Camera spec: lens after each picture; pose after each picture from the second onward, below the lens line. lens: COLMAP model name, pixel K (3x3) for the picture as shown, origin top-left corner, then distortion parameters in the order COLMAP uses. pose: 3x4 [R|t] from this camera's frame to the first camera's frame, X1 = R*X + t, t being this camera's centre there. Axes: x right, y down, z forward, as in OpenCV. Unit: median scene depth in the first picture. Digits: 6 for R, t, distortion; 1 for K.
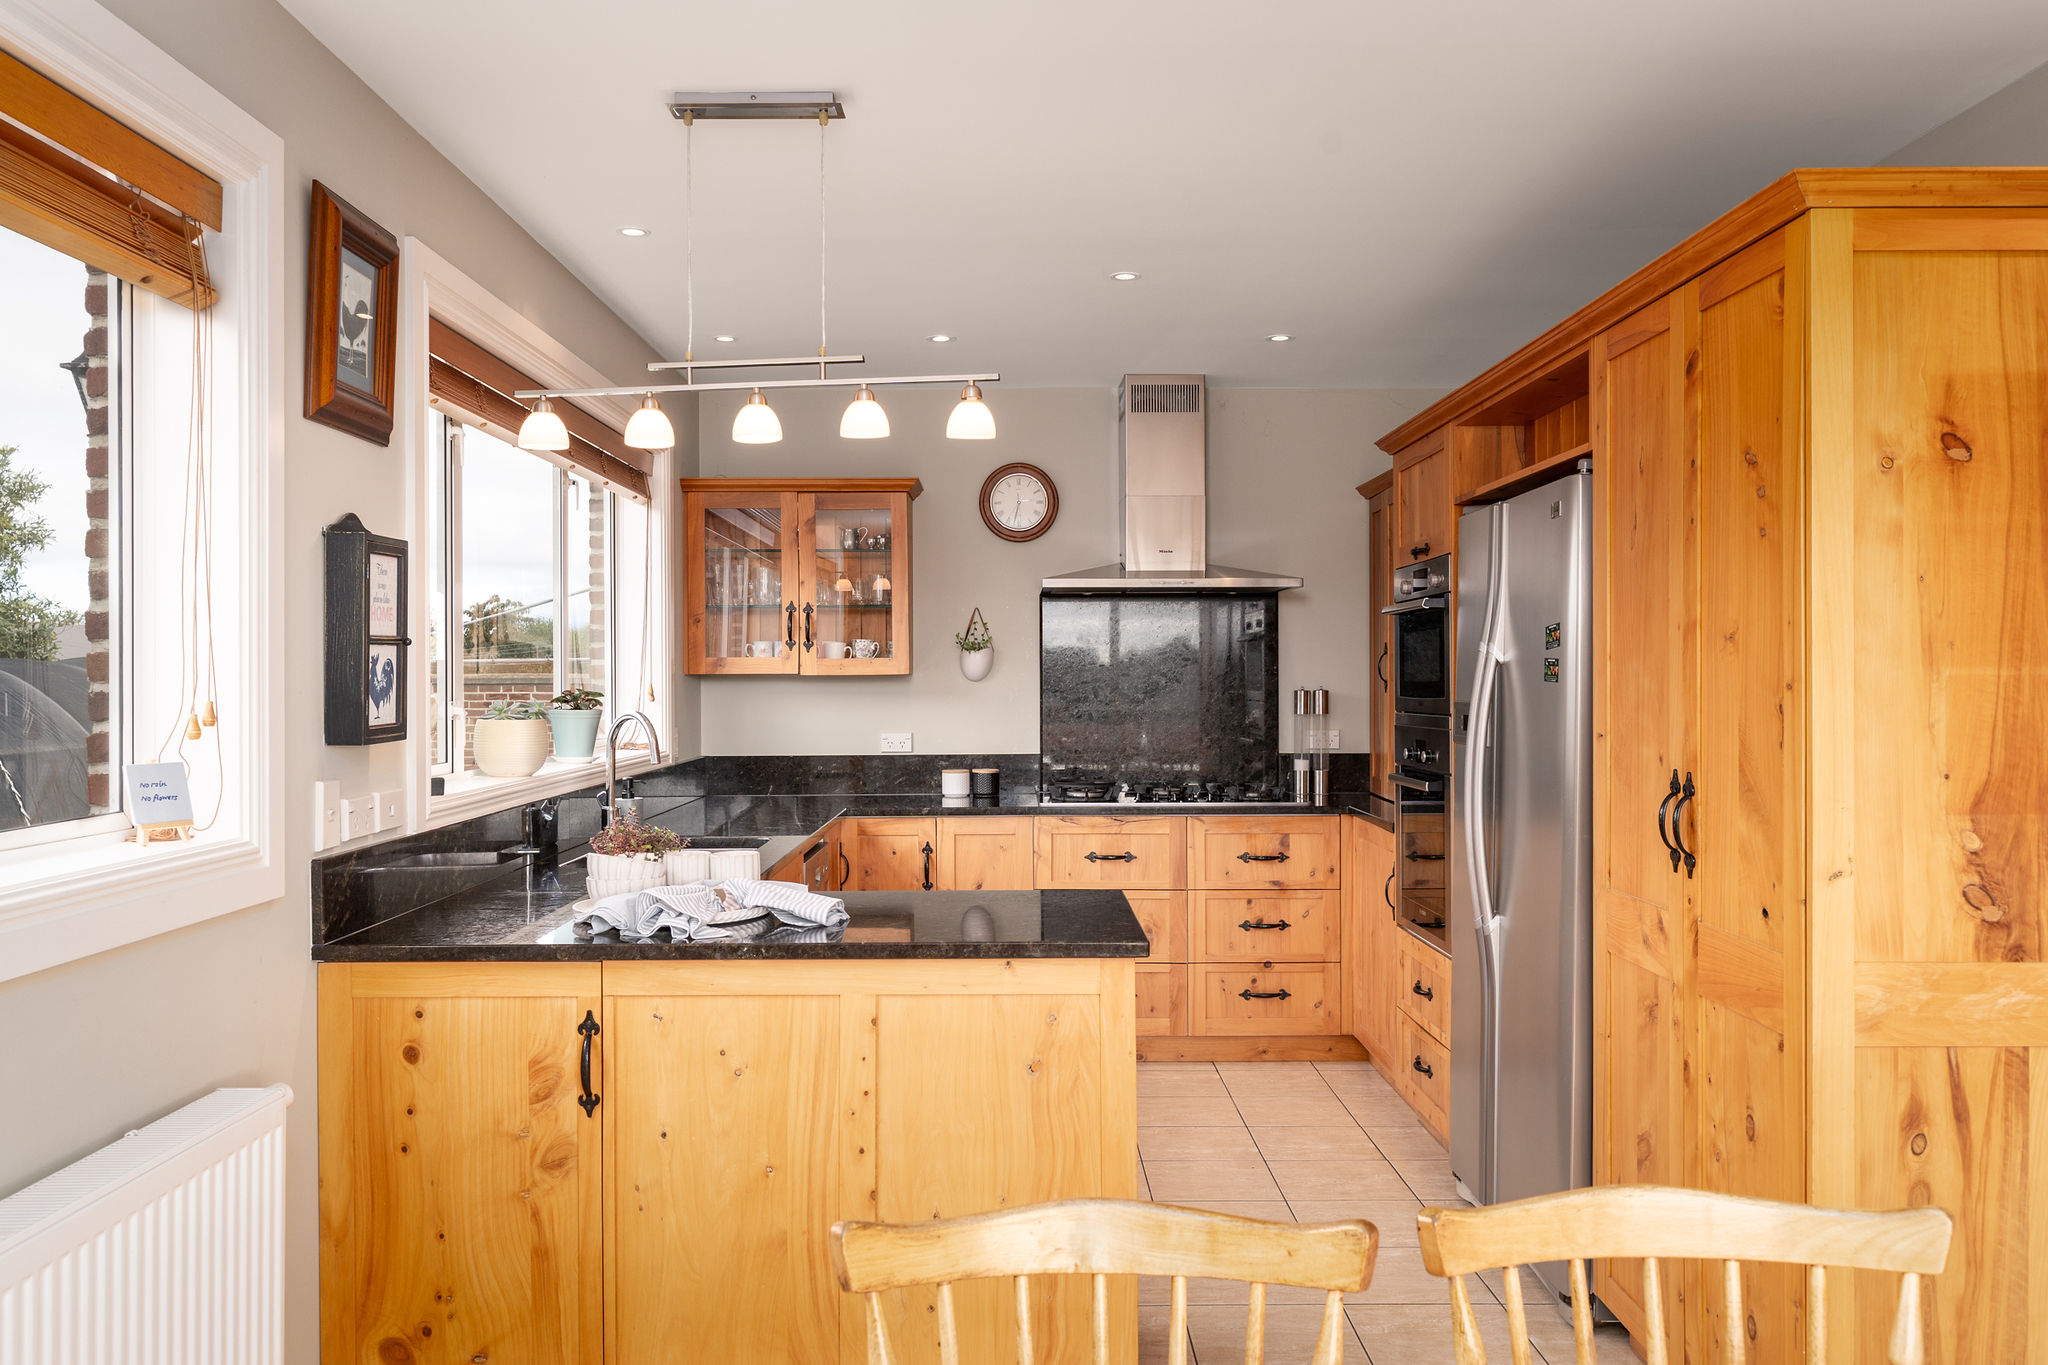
lens RADIAL K [[1595.0, 0, 1015.5], [0, 1595.0, 681.3], [0, 0, 1]] dist [0.001095, 0.003735]
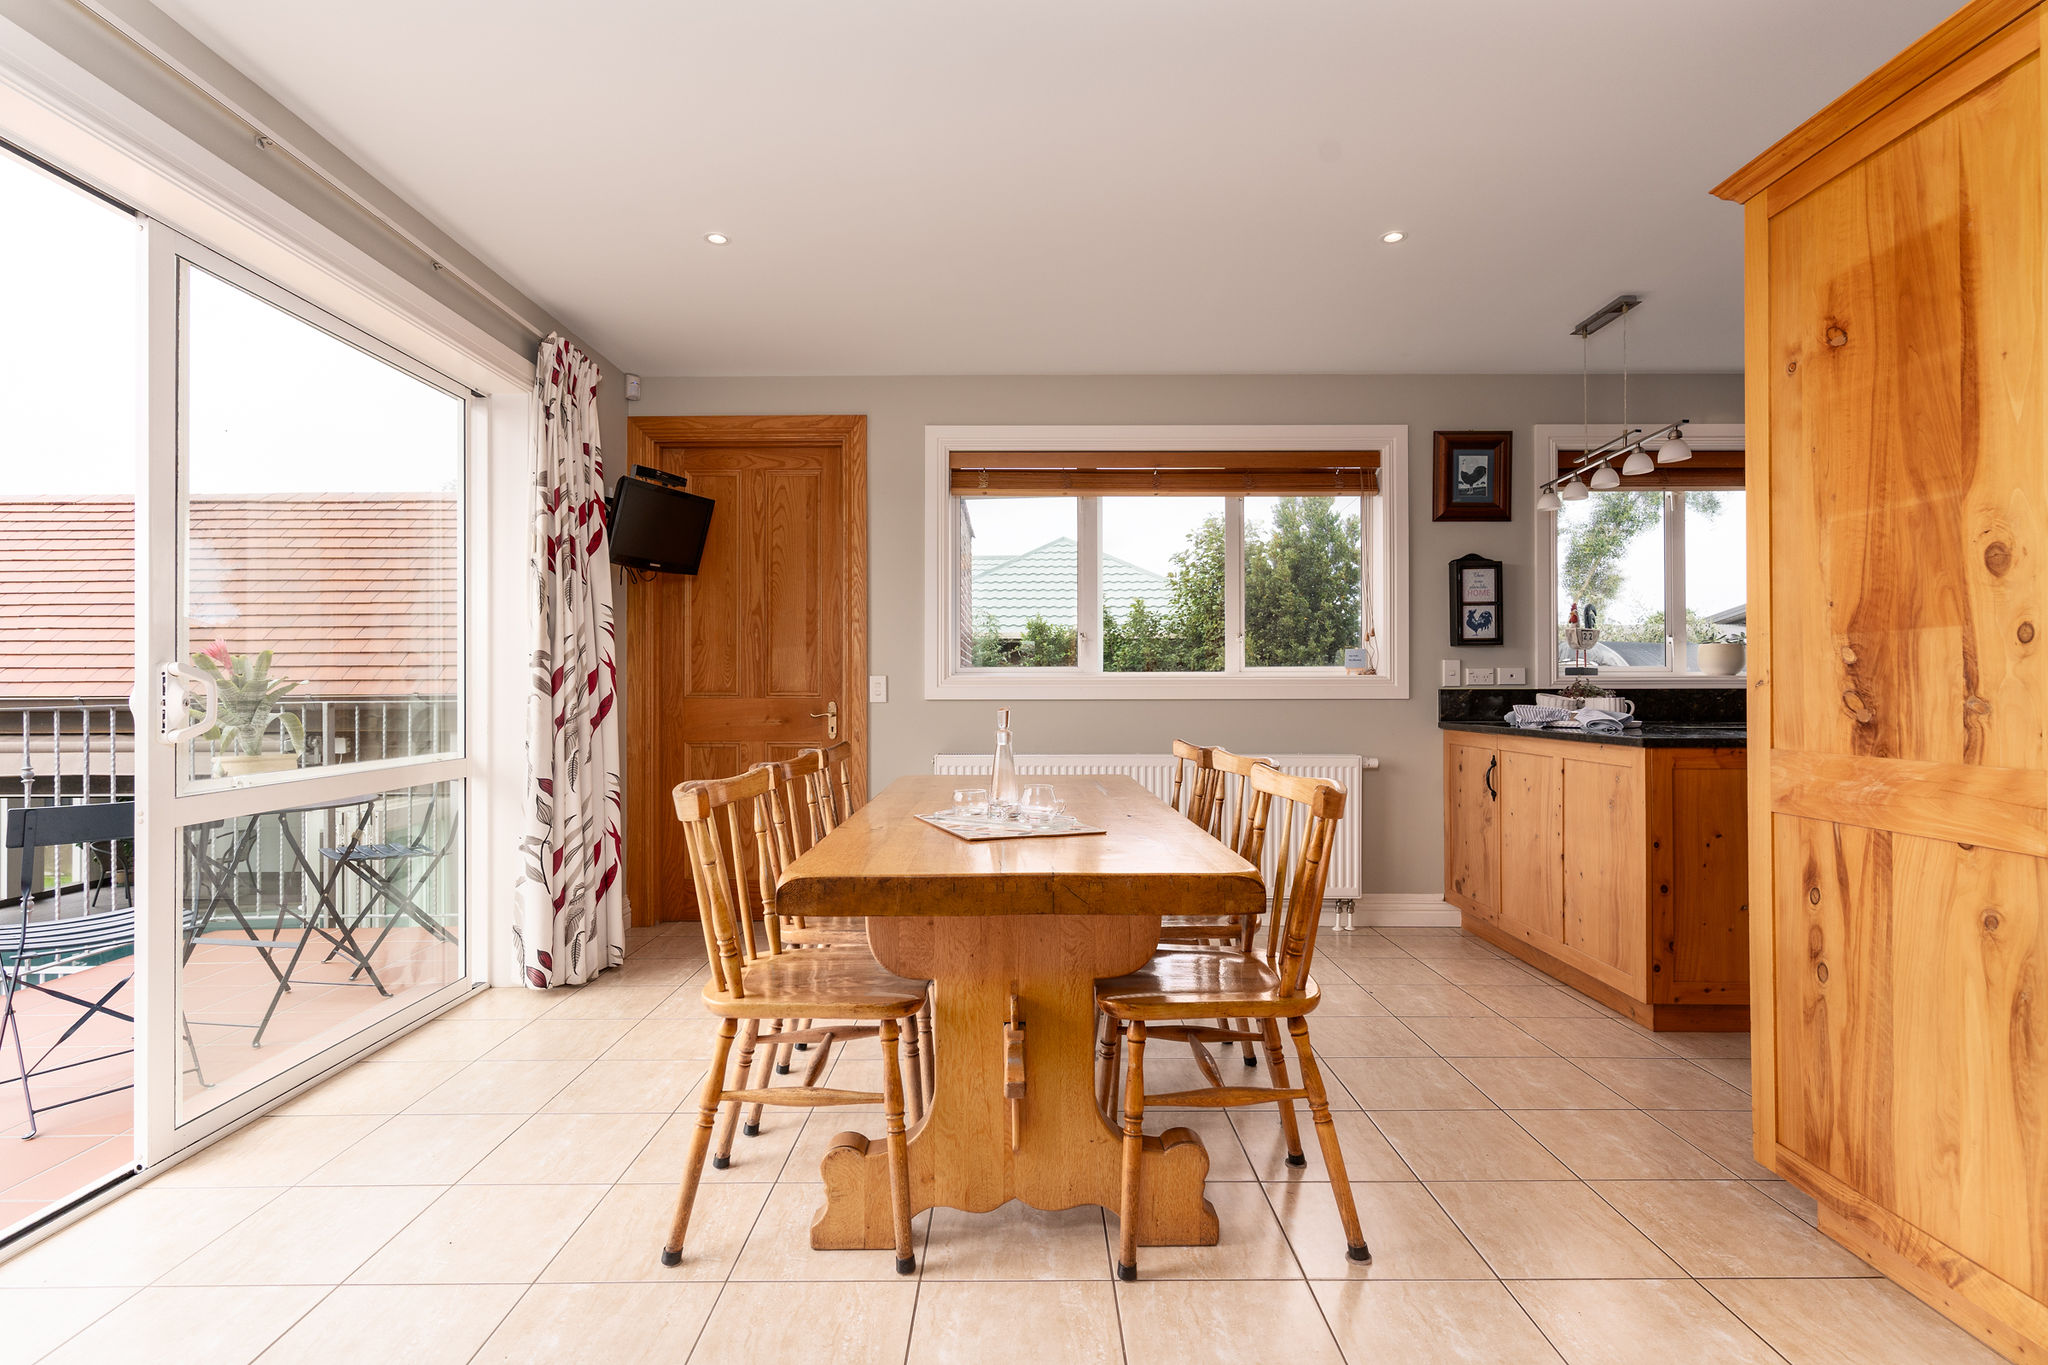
lens RADIAL K [[963.9, 0, 1030.0], [0, 963.9, 683.8], [0, 0, 1]] dist [-0.000850, 0.001387]
pose [[0.006194, -0.001390, -0.999980, 1.126851], [-0.001102, 0.999998, -0.001397, 0.104728], [0.999980, 0.001110, 0.006193, 0.316159]]
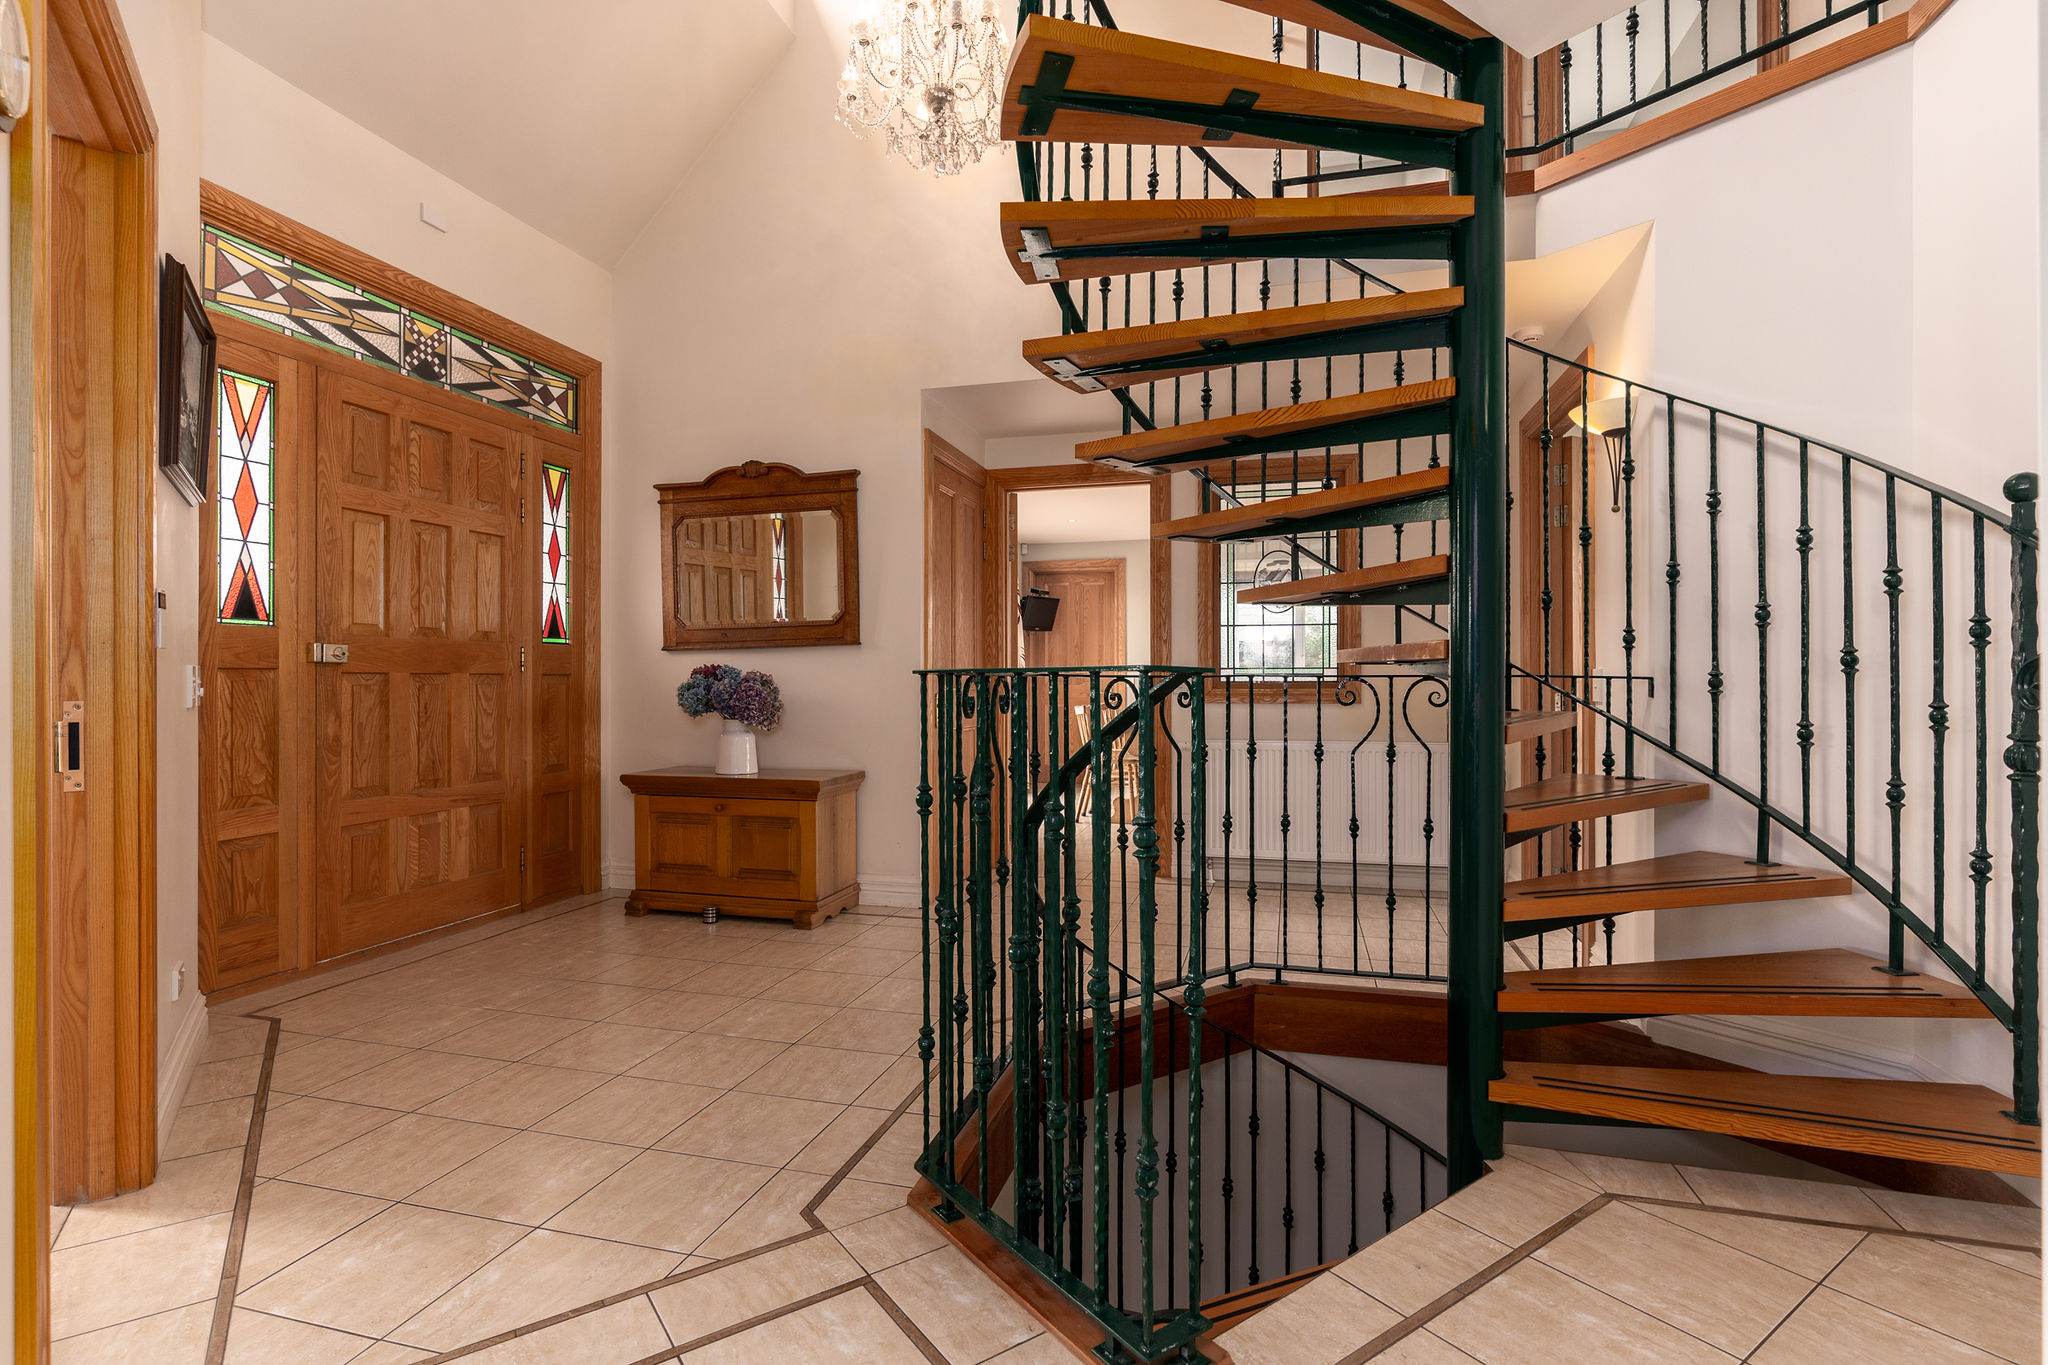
lens RADIAL K [[1008.5, 0, 1019.8], [0, 1008.5, 679.9], [0, 0, 1]] dist [0.001836, 0.000173]
pose [[-0.268625, 0.000351, -0.963245, 3.079302], [-0.006472, 0.999977, 0.002170, 0.100745], [0.963223, 0.006817, -0.268616, 0.657822]]
